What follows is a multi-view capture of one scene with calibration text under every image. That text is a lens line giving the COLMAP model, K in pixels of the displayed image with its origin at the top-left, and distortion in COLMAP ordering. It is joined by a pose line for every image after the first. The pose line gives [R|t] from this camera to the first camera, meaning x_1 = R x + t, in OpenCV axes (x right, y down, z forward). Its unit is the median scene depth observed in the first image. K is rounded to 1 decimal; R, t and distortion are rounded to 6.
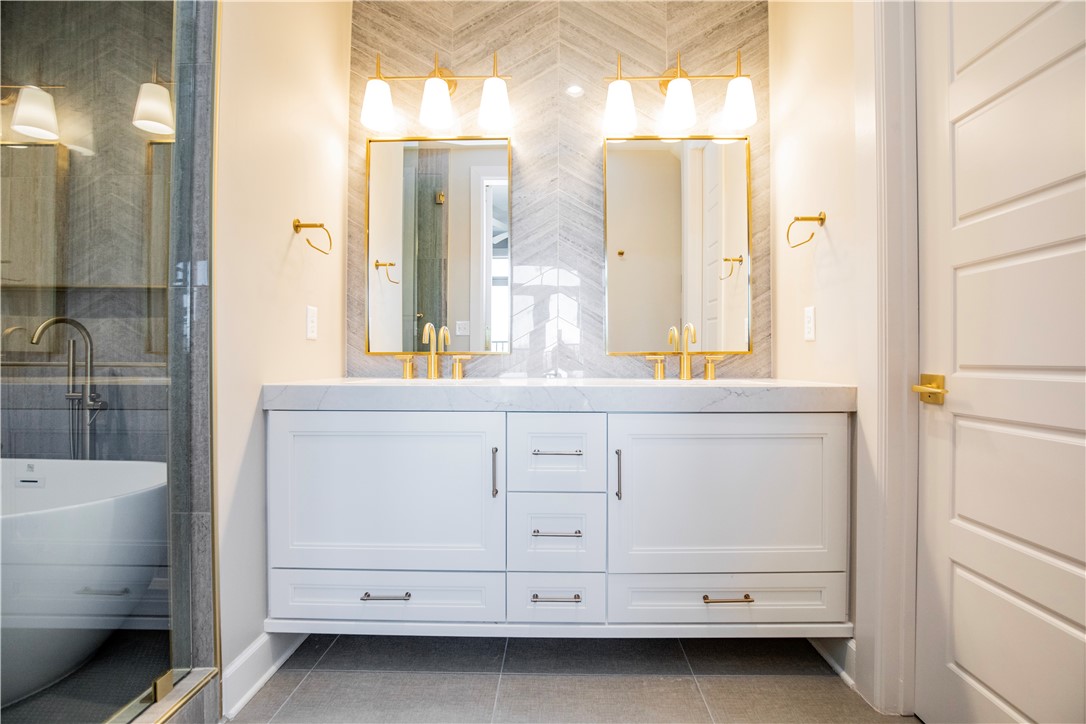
lens RADIAL K [[503.9, 0, 549.8], [0, 503.9, 360.3], [0, 0, 1]] dist [-0.028578, 0.001473]
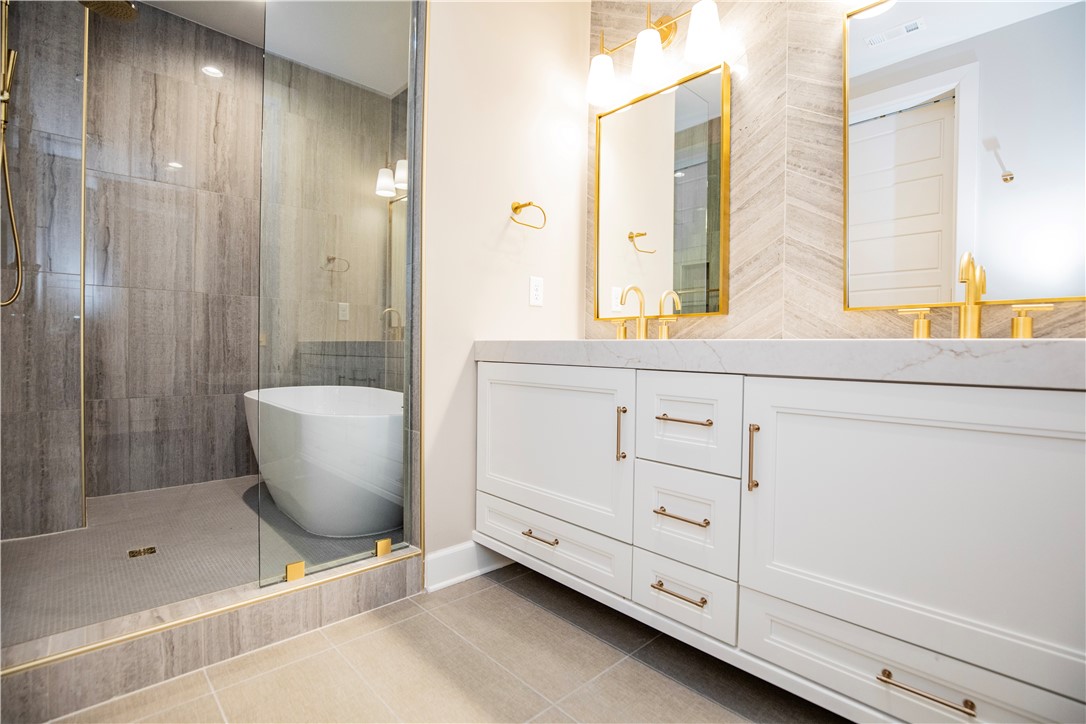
lens RADIAL K [[503.9, 0, 552.2], [0, 503.9, 356.6], [0, 0, 1]] dist [-0.028578, 0.001473]
pose [[0.707598, 0.020327, -0.706323, 0.403157], [-0.013767, 0.999793, 0.014981, 0.061957], [0.706481, -0.000877, 0.707731, 0.231711]]
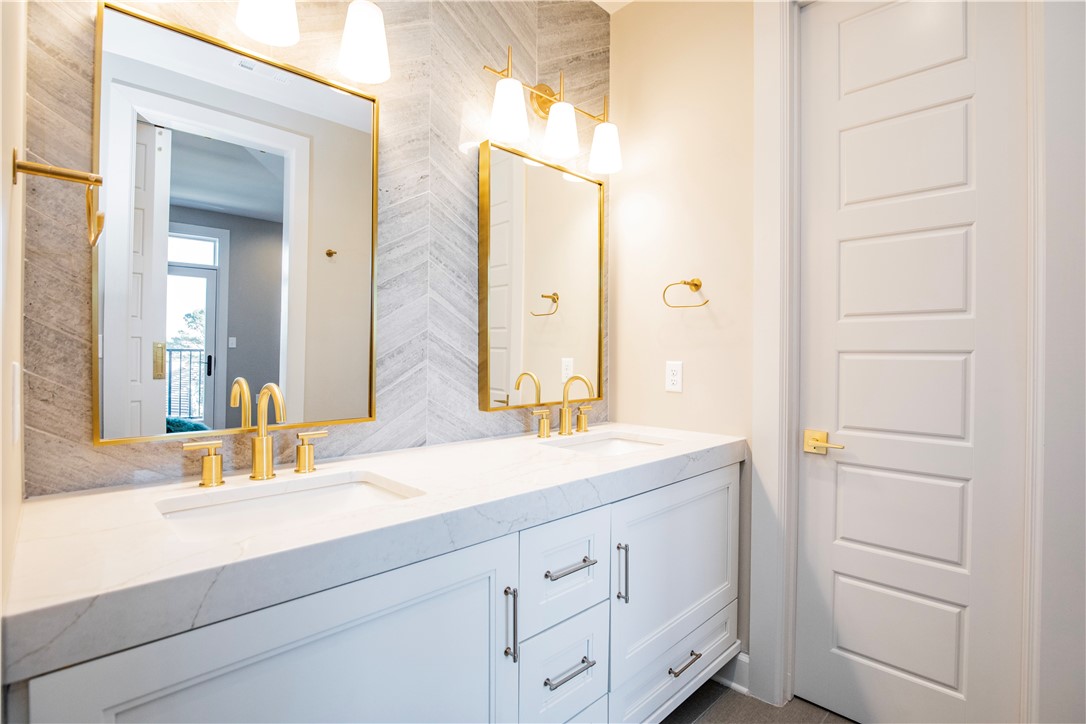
lens RADIAL K [[518.3, 0, 548.8], [0, 518.3, 359.0], [0, 0, 1]] dist [-0.028911, 0.003392]
pose [[0.696042, -0.002328, 0.717998, -0.515691], [-0.004119, 0.999965, 0.007235, -0.126161], [-0.717990, -0.007993, 0.696008, 0.435680]]
